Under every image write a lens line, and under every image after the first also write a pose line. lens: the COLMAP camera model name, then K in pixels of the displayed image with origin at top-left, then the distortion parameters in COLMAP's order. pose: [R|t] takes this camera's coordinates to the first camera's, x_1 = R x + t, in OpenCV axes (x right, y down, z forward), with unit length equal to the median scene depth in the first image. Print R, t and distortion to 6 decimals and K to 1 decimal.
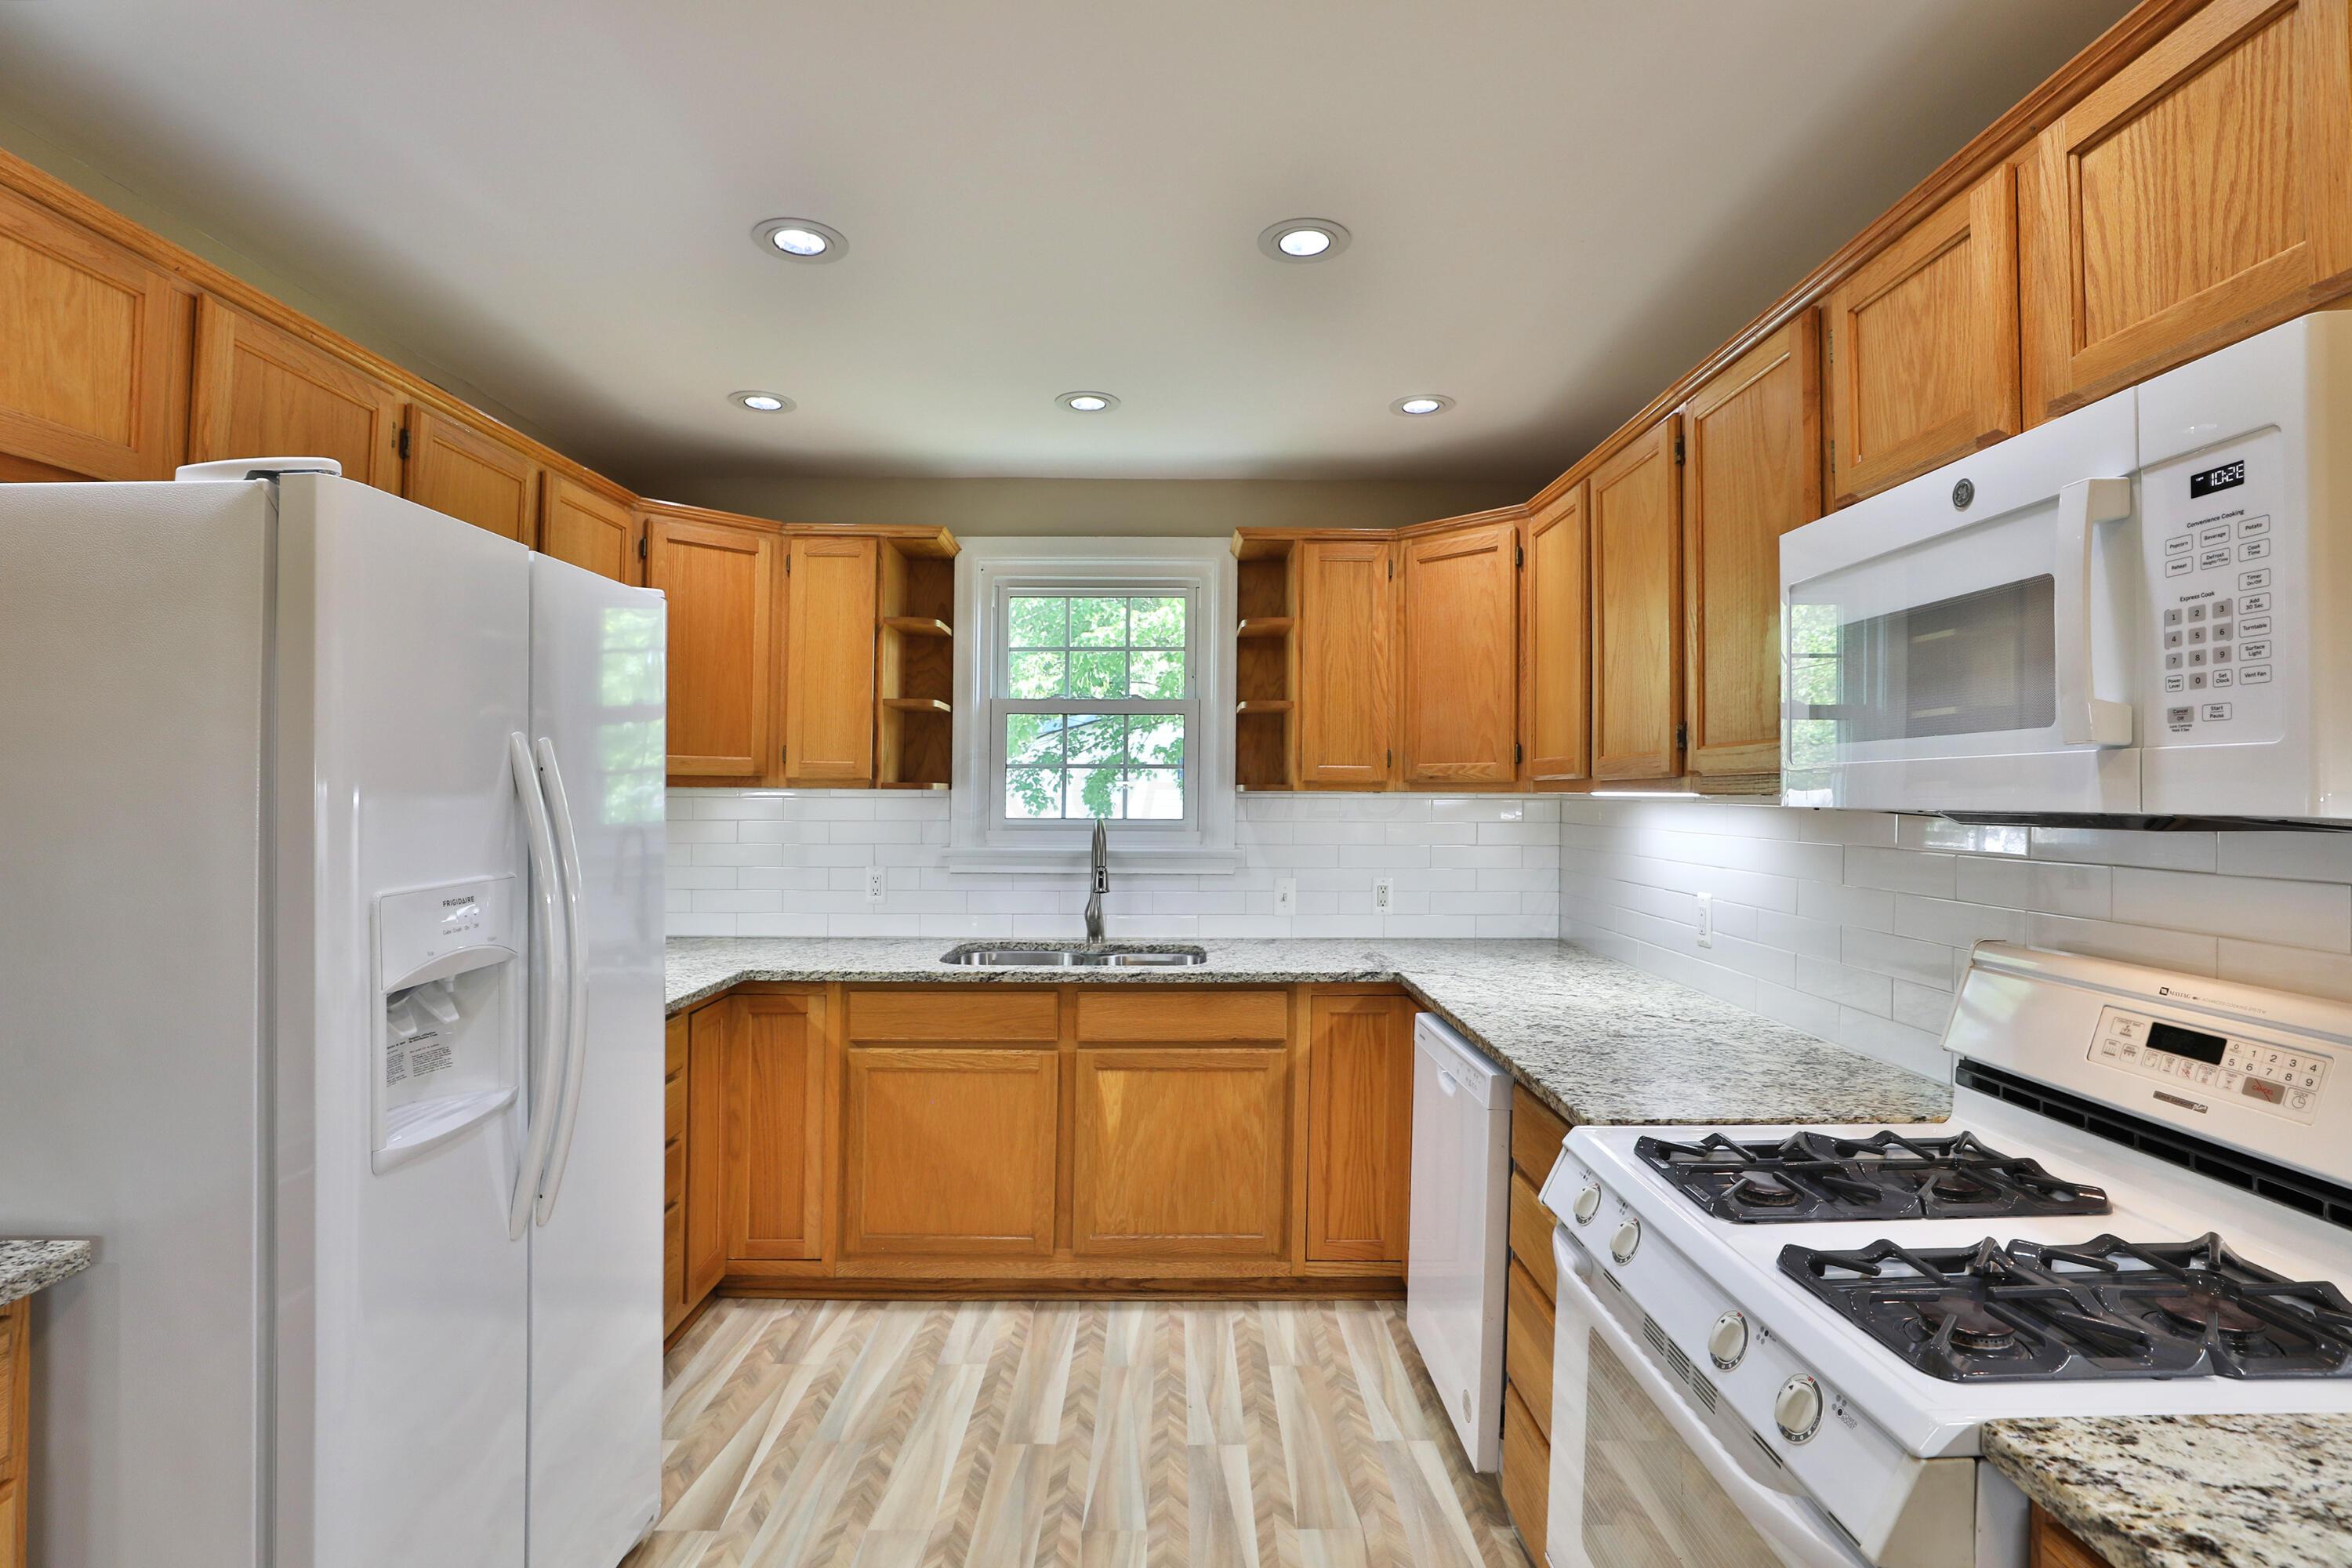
lens RADIAL K [[1087.5, 0, 1179.7], [0, 1087.5, 790.2], [0, 0, 1]] dist [-0.034935, 0.003865]
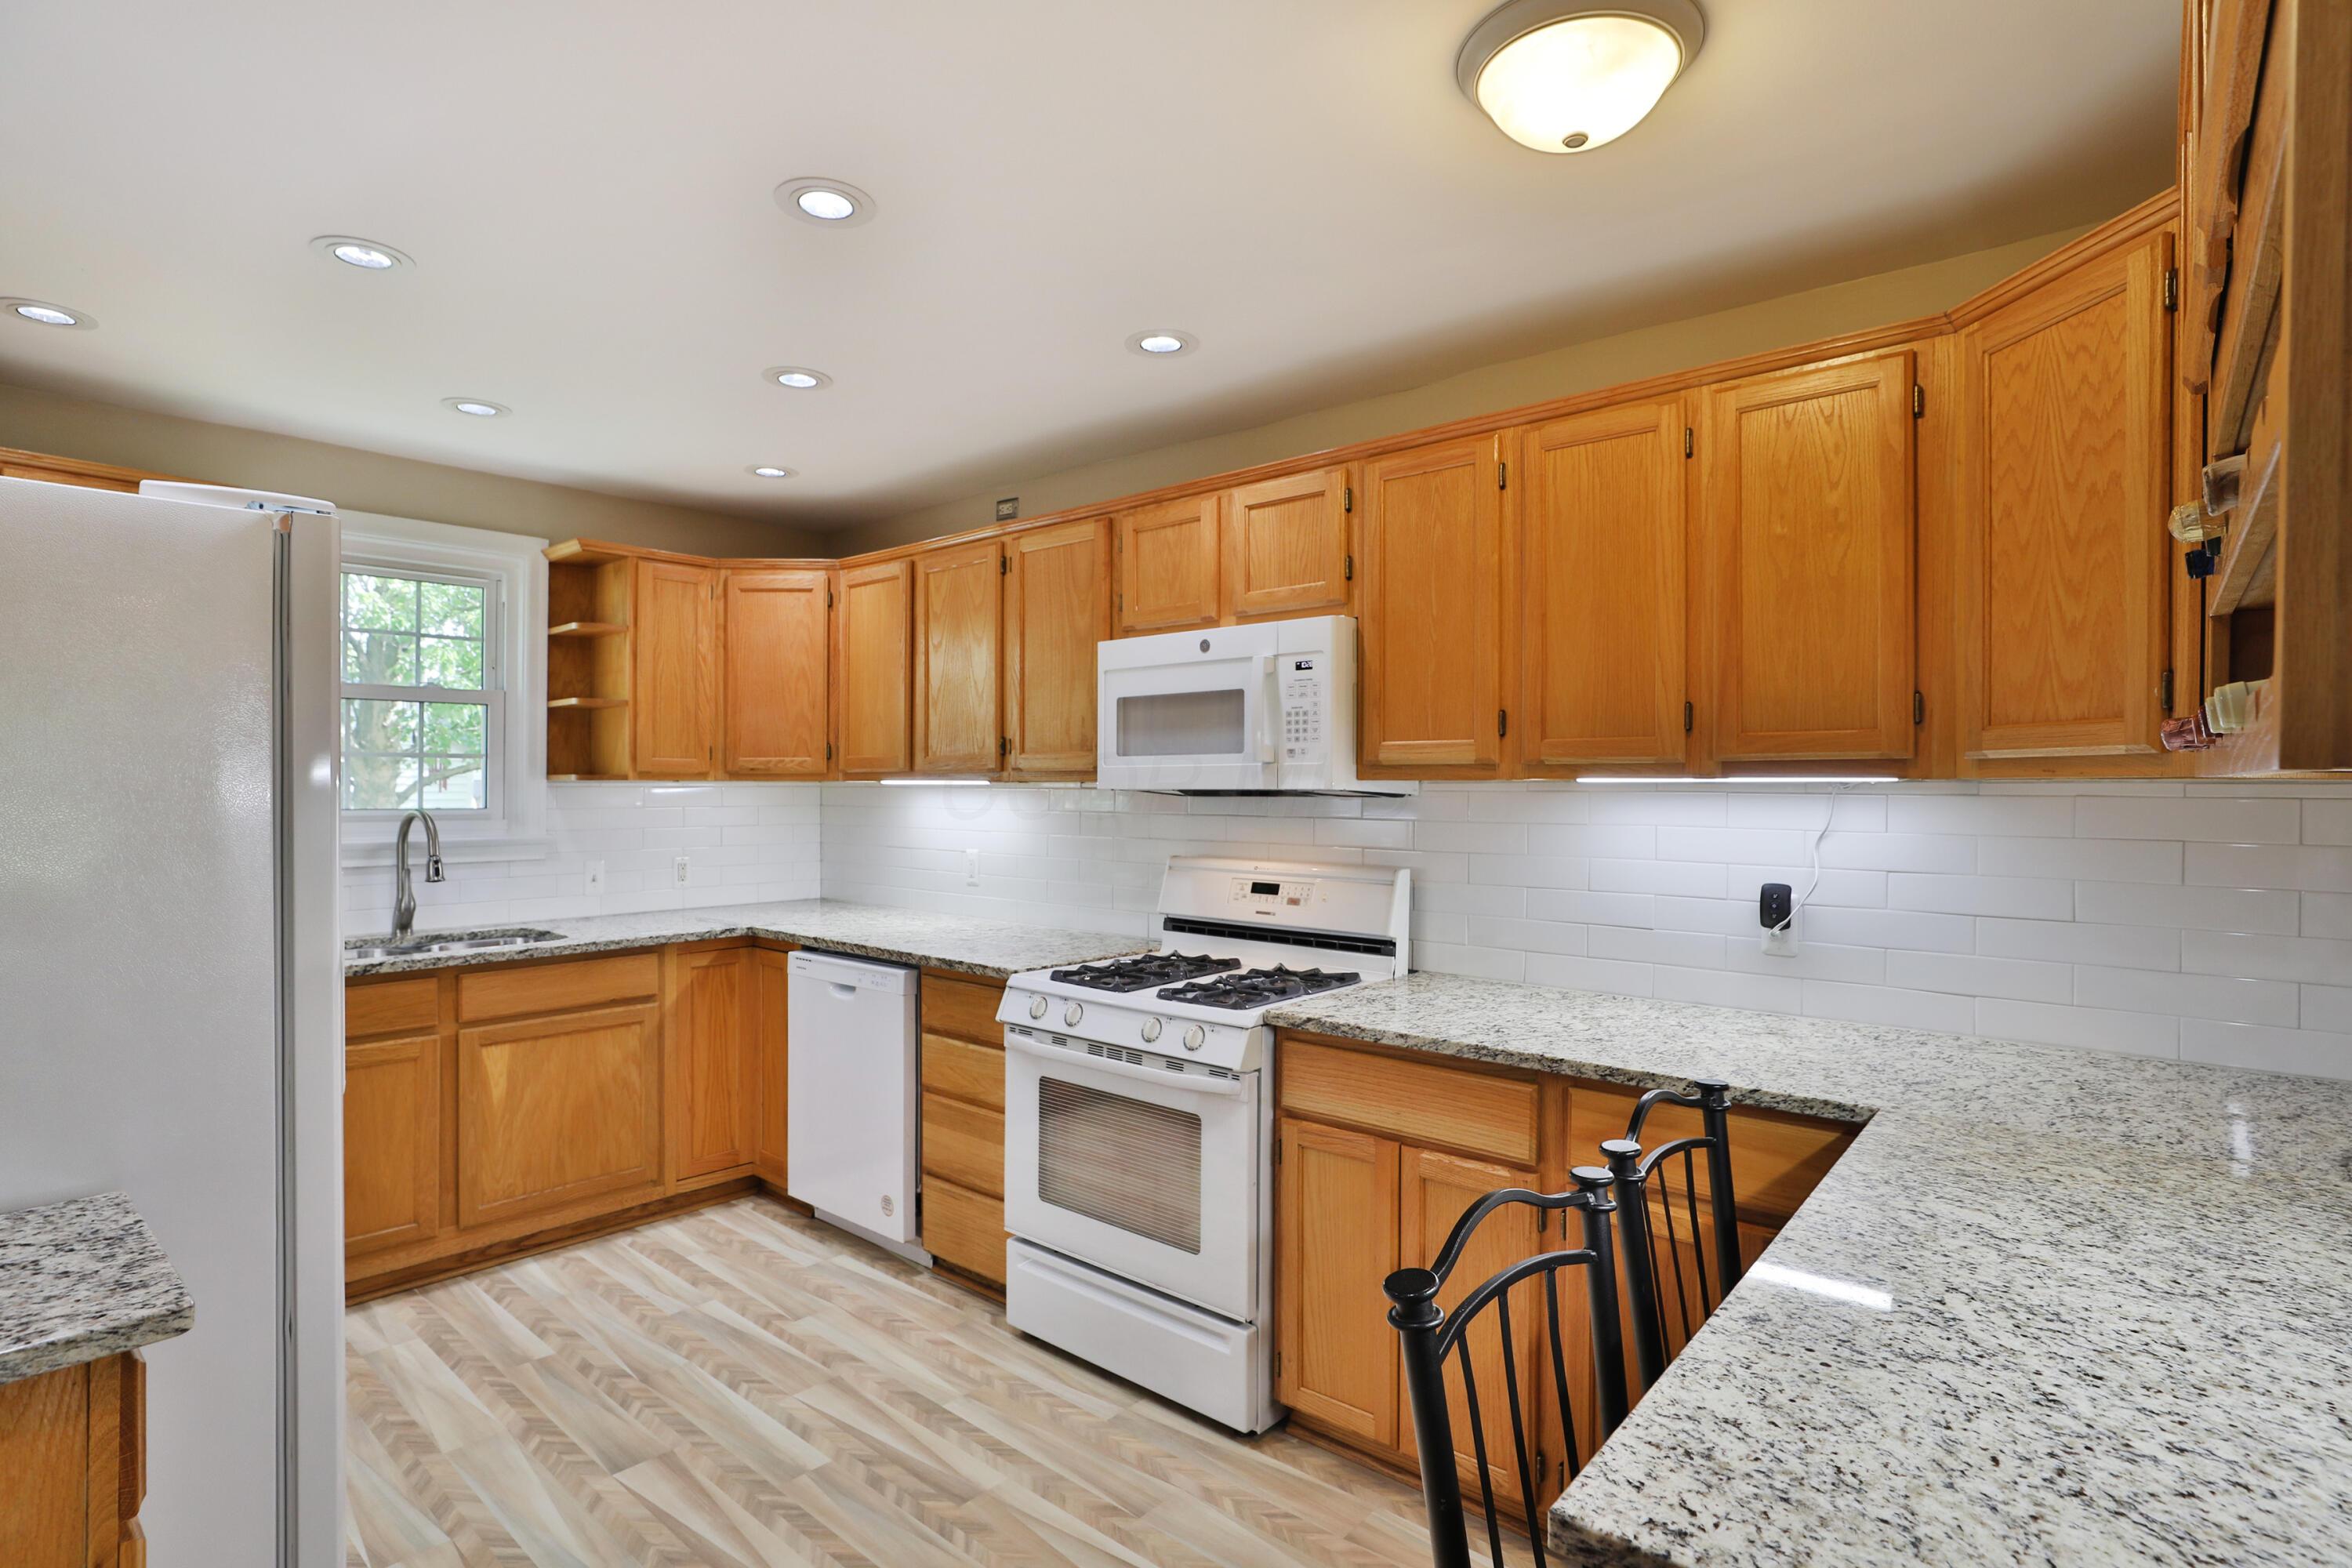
lens RADIAL K [[1136.6, 0, 1174.9], [0, 1136.6, 772.4], [0, 0, 1]] dist [-0.050915, -0.000798]
pose [[0.662431, 0.004571, 0.749109, -0.437674], [-0.000203, 0.999982, -0.005922, -0.000605], [-0.749123, 0.003771, 0.662420, -0.211533]]
